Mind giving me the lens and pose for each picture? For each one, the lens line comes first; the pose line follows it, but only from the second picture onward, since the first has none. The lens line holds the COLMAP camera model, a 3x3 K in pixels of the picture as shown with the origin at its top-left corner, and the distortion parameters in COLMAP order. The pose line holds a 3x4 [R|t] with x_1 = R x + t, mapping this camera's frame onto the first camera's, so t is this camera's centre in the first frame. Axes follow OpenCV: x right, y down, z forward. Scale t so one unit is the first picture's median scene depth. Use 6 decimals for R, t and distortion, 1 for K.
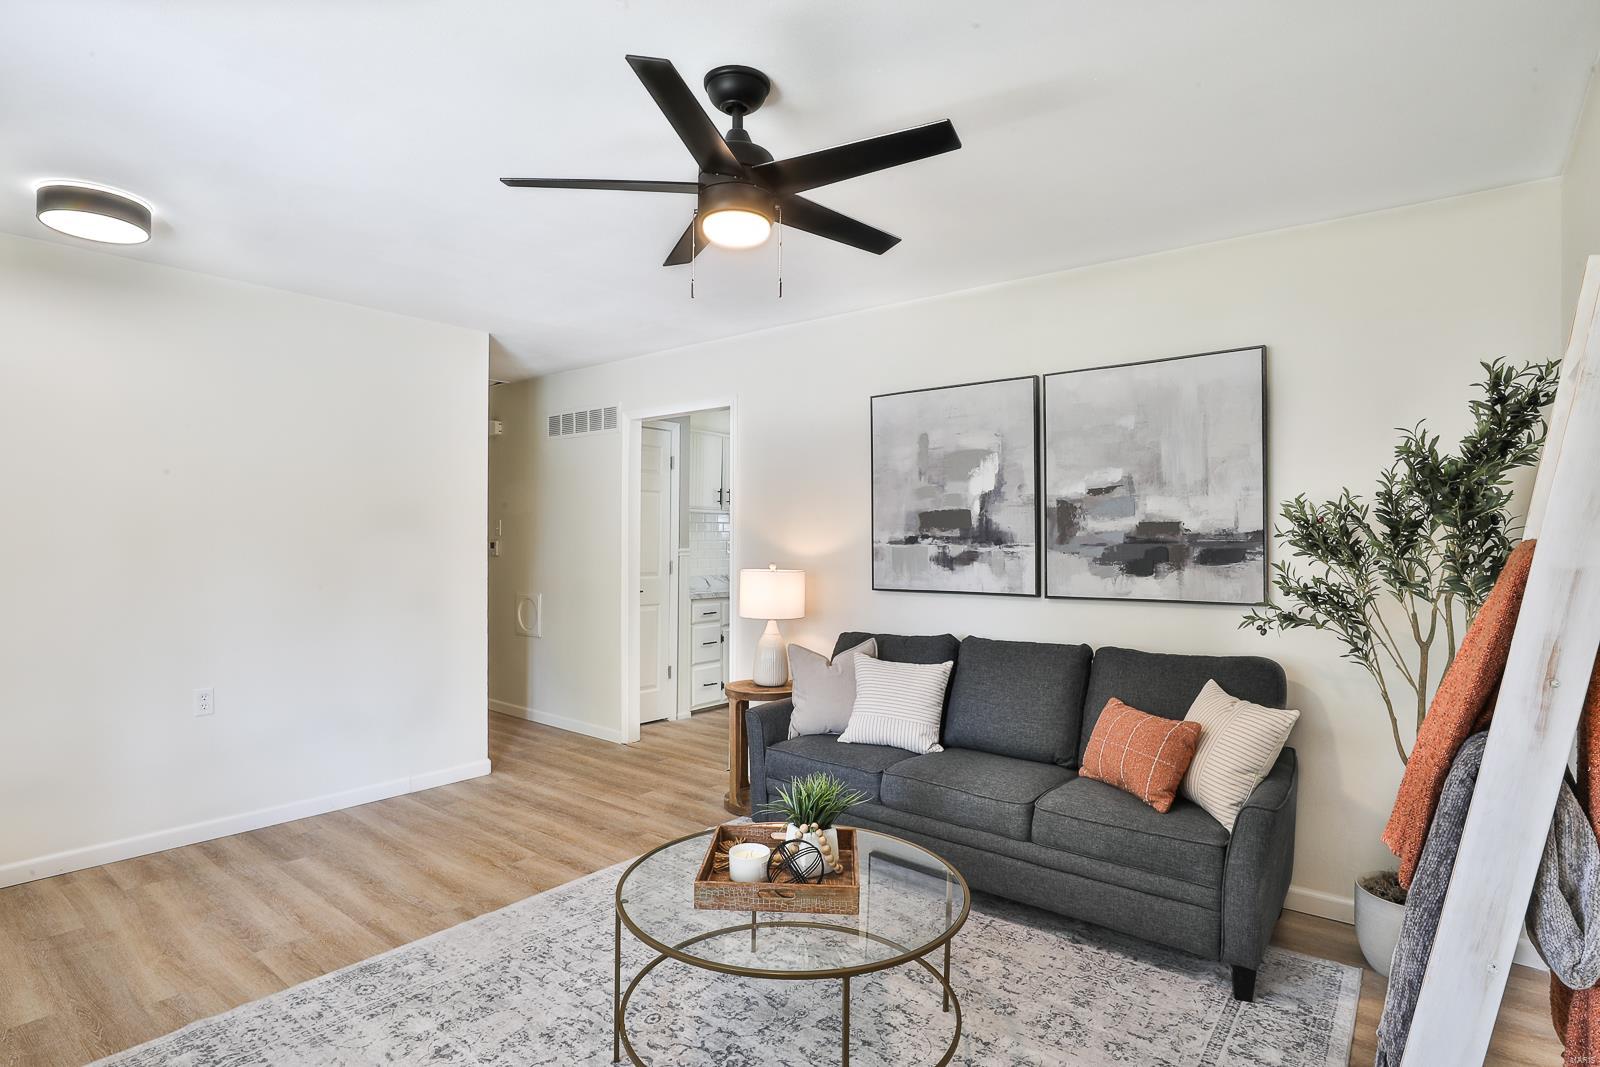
lens RADIAL K [[795.9, 0, 794.7], [0, 795.9, 560.1], [0, 0, 1]] dist [-0.027135, 0.000680]
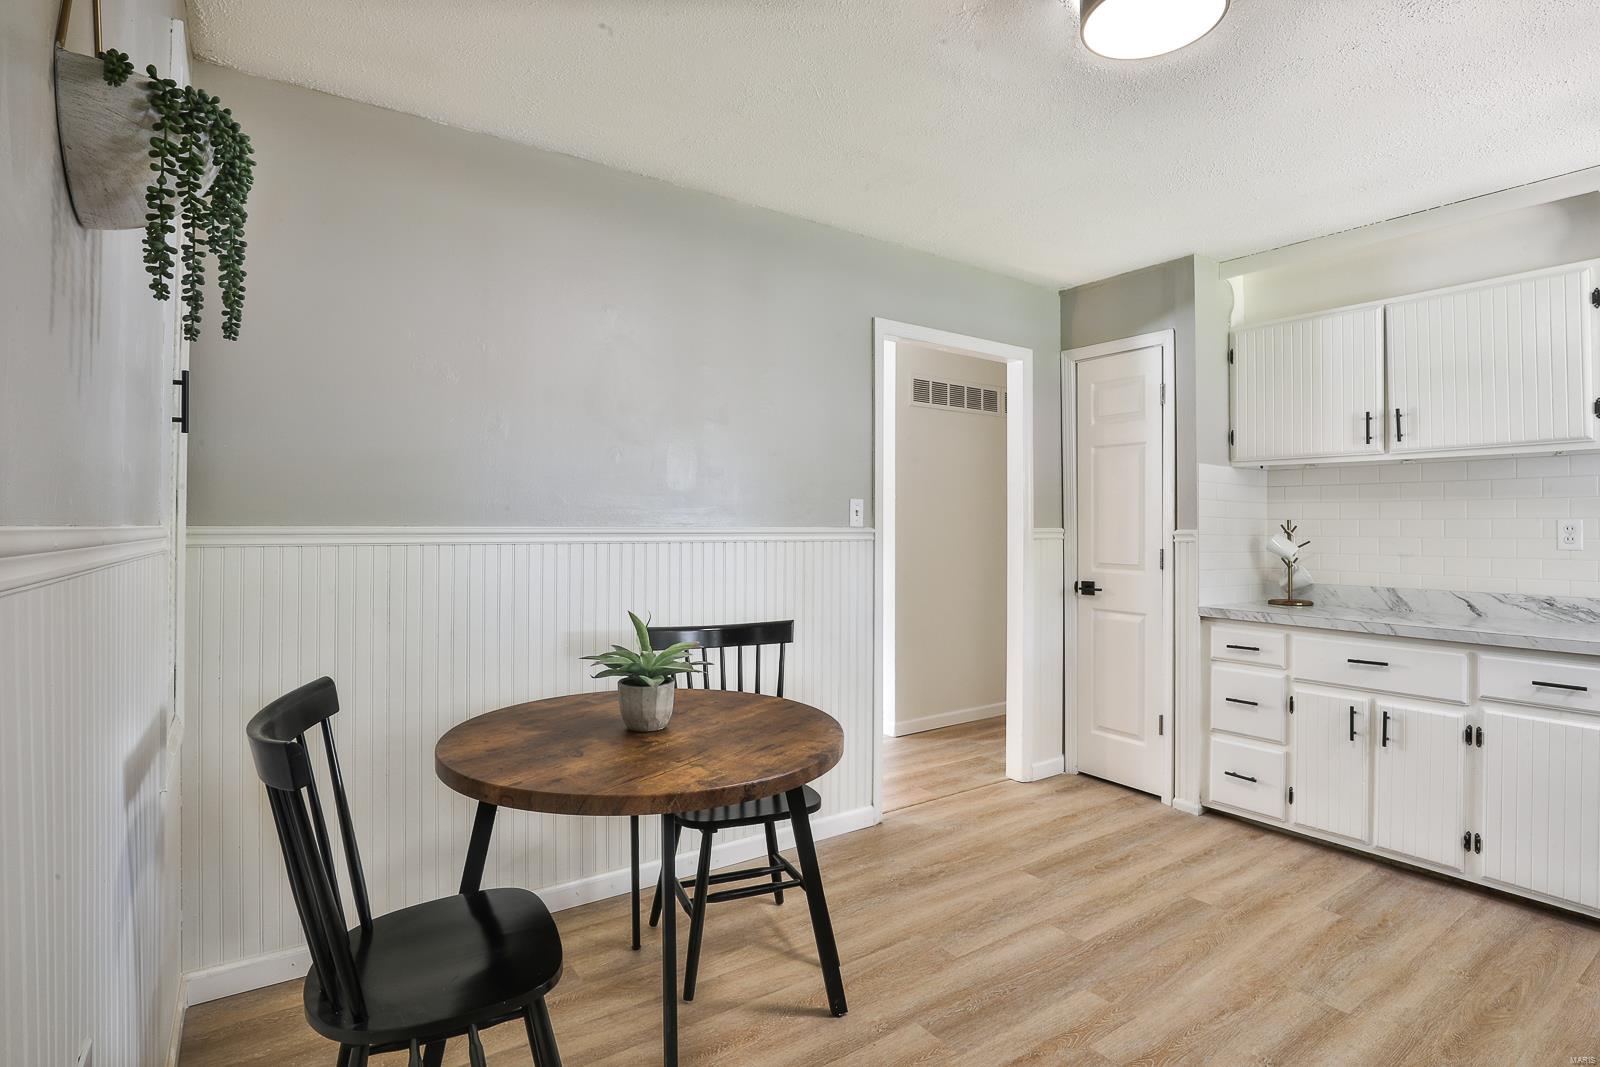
lens RADIAL K [[787.2, 0, 809.3], [0, 787.2, 519.2], [0, 0, 1]] dist [-0.032510, -0.000049]
pose [[-0.260480, -0.014800, -0.965366, 1.062807], [-0.028540, 0.999564, -0.007623, -0.021993], [0.965057, 0.025566, -0.260789, 1.806982]]
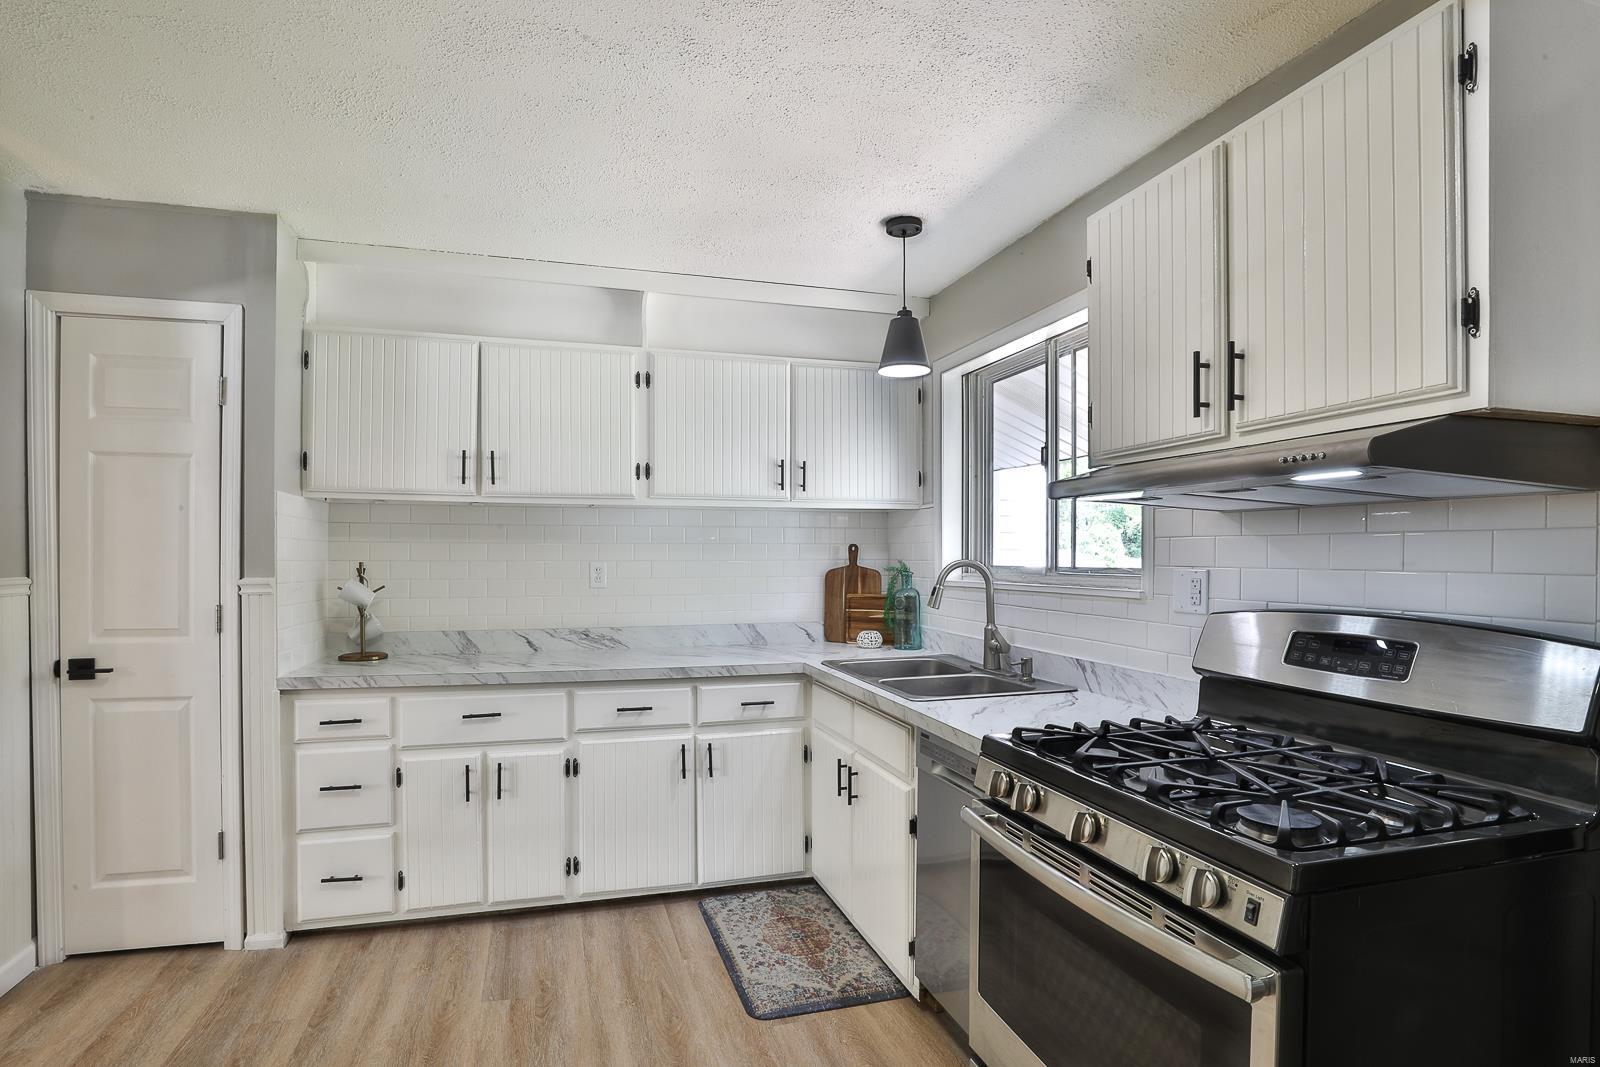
lens RADIAL K [[774.0, 0, 696.5], [0, 774.0, 554.4], [0, 0, 1]] dist [-0.052676, 0.023062]
pose [[0.812307, -0.000309, -0.583230, 0.664017], [-0.011951, 0.999781, -0.017174, -0.050407], [0.583108, 0.020921, 0.812125, 1.627148]]
